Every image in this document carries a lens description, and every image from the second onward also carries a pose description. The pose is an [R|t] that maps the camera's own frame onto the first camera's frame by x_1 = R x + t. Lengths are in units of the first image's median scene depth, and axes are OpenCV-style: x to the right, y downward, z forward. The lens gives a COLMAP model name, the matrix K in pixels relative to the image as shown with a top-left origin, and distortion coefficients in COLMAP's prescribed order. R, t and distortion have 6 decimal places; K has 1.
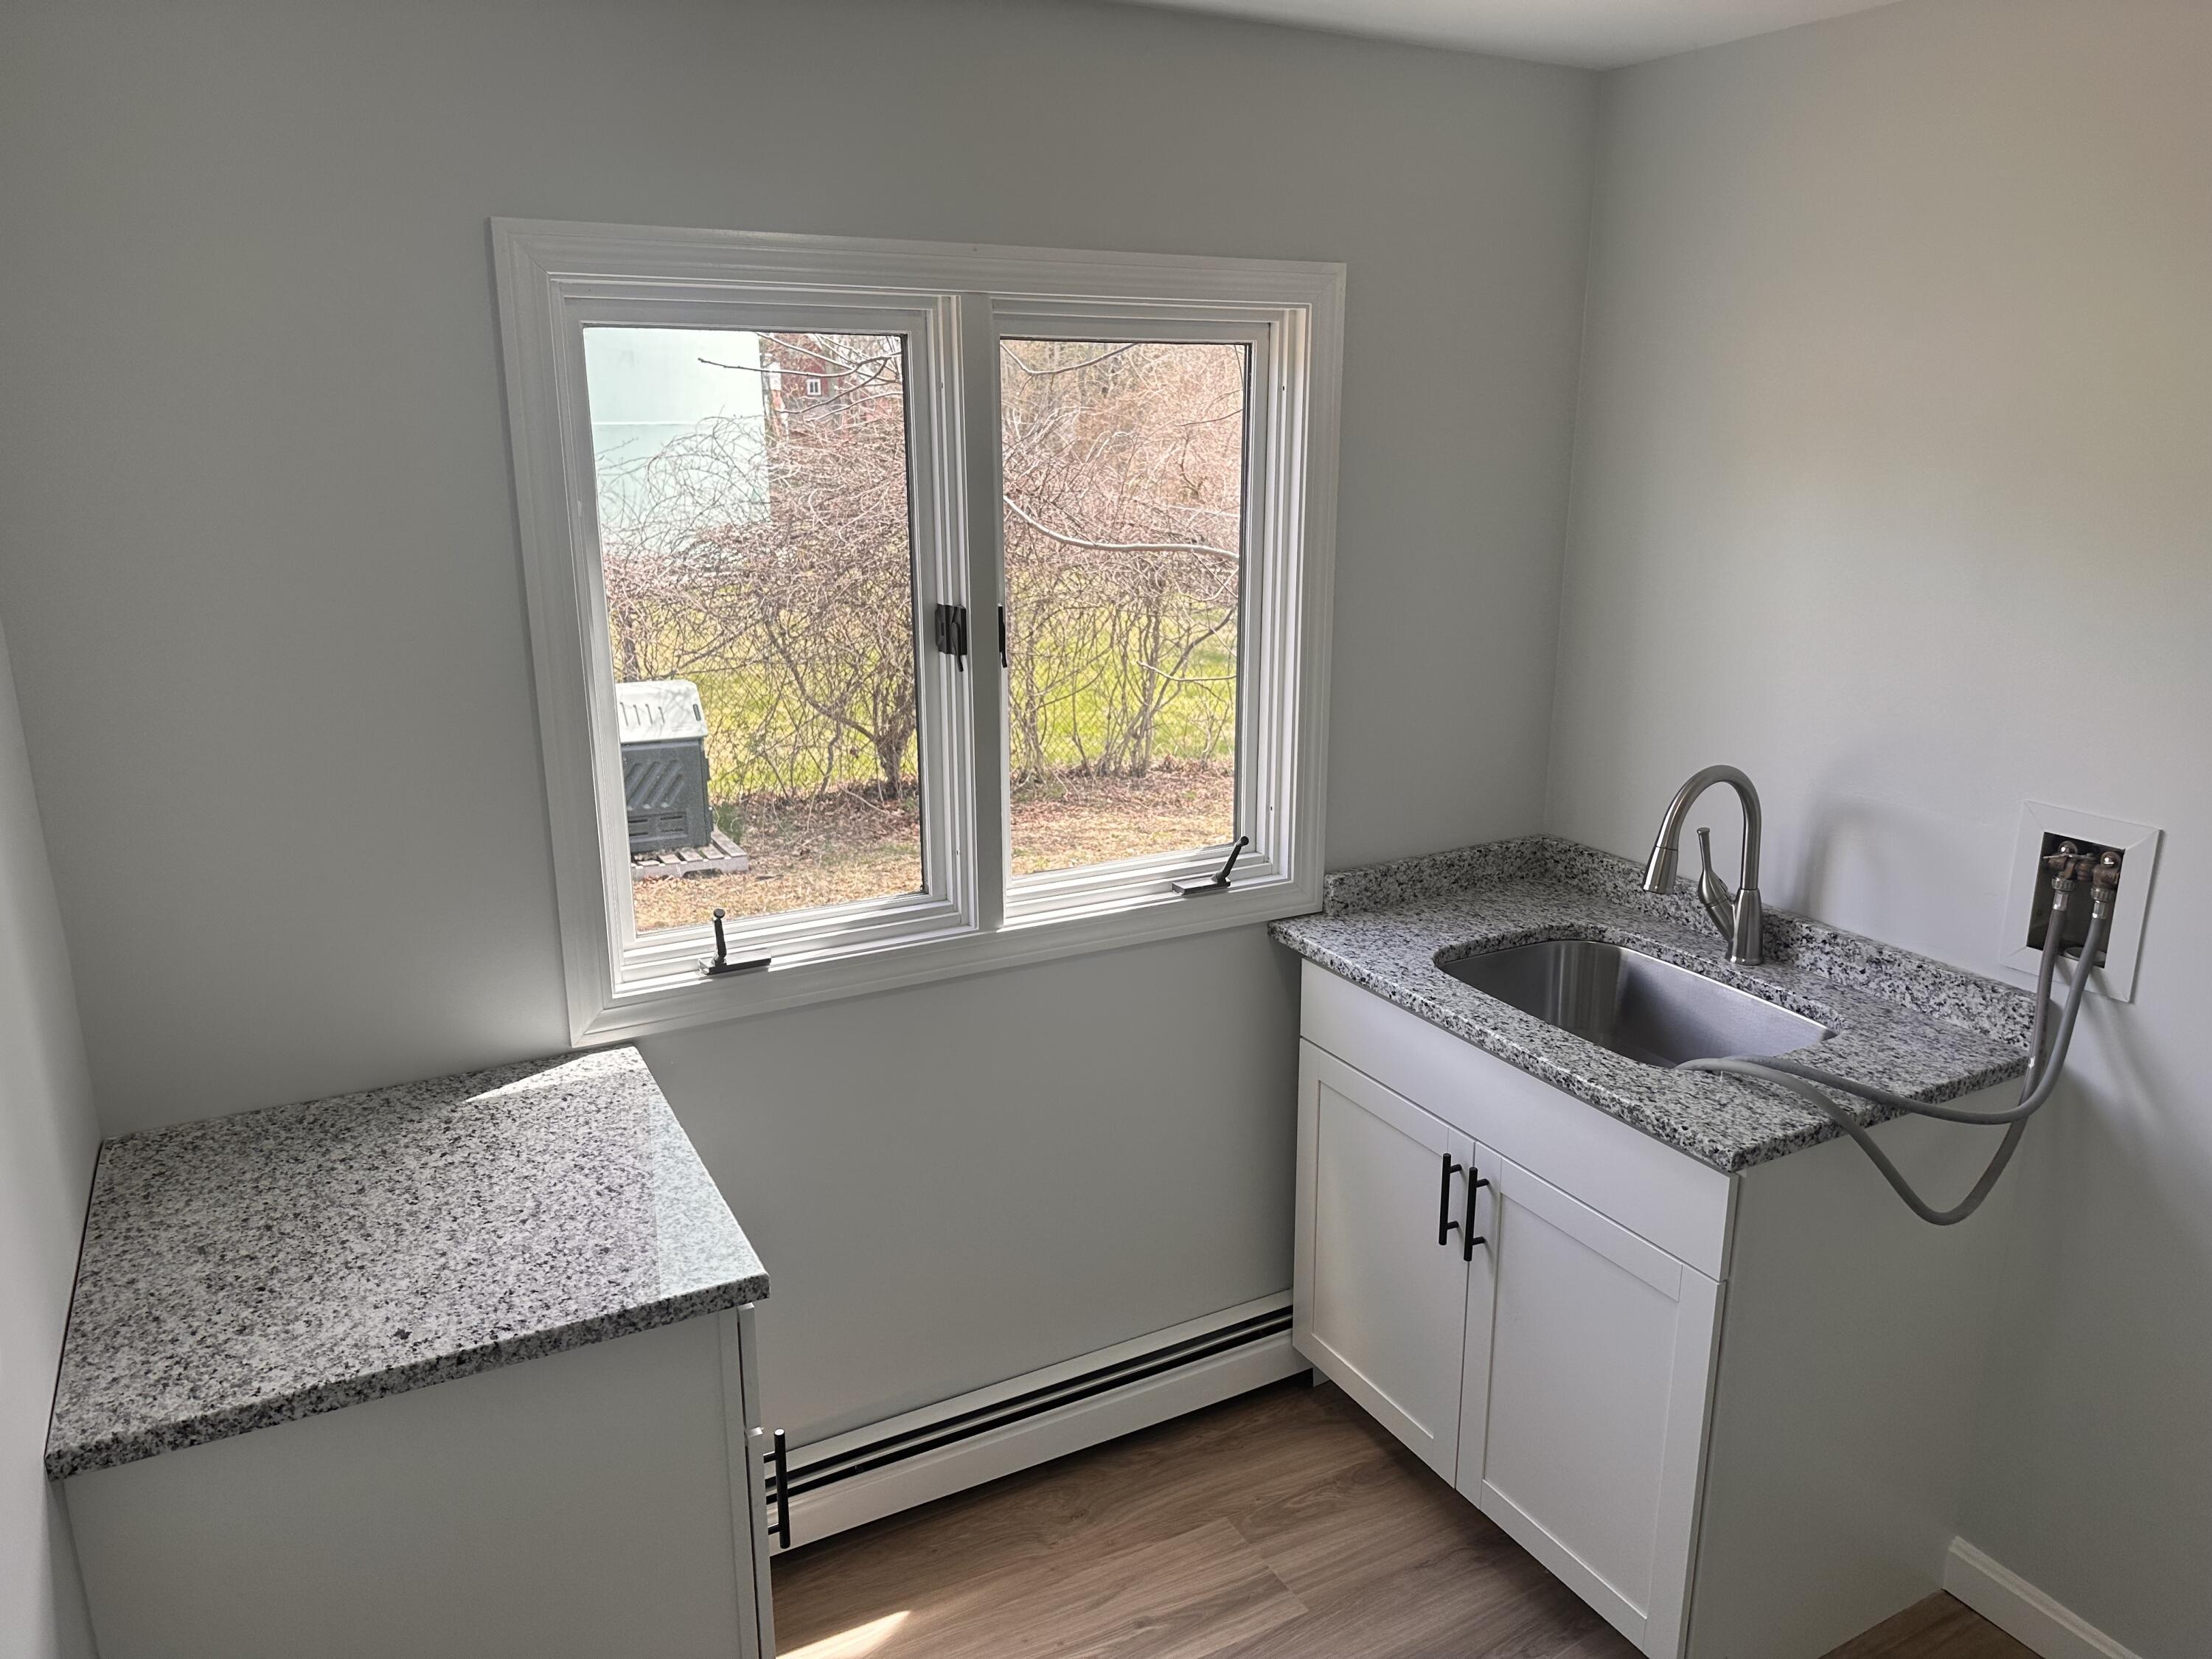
lens RADIAL K [[1545.0, 0, 1109.1], [0, 1545.0, 831.9], [0, 0, 1]] dist [0.049601, -0.060271]
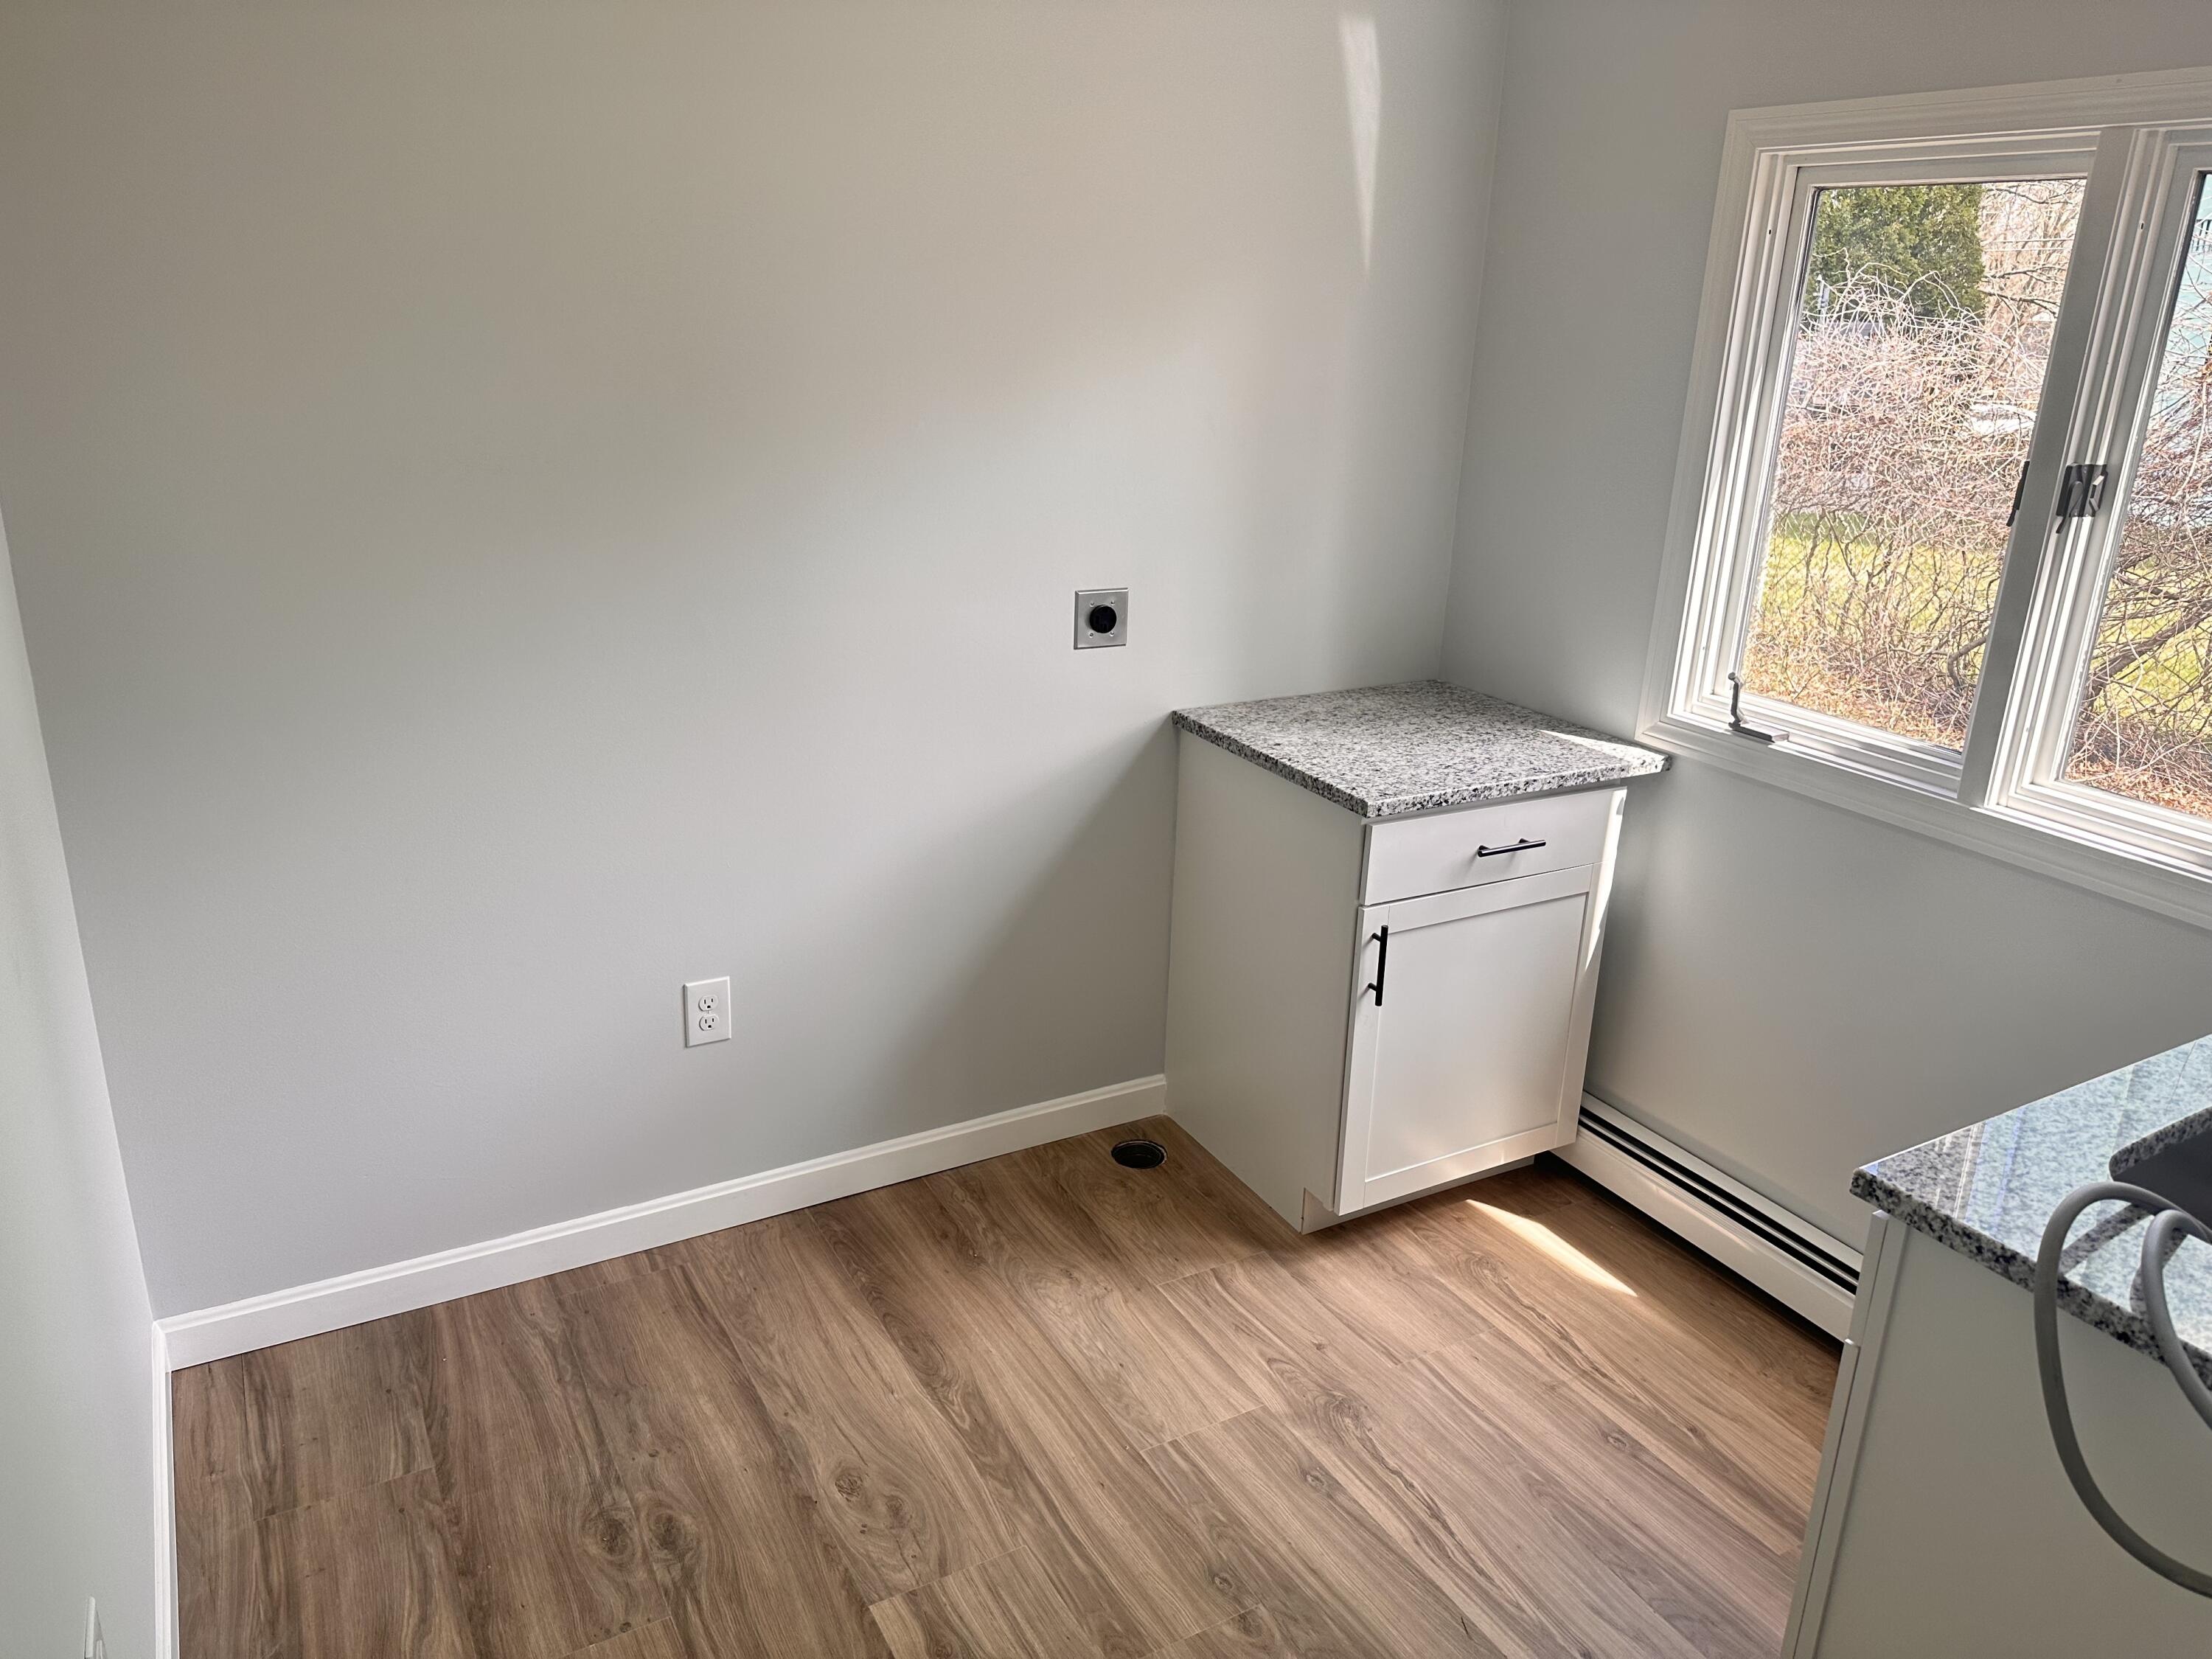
lens RADIAL K [[1545.0, 0, 1105.5], [0, 1545.0, 829.3], [0, 0, 1]] dist [0.049601, -0.060271]
pose [[0.015872, 0.332789, -0.942868, 0.961142], [-0.289470, 0.904133, 0.314245, -0.083191], [0.957055, 0.267945, 0.110683, 0.433639]]
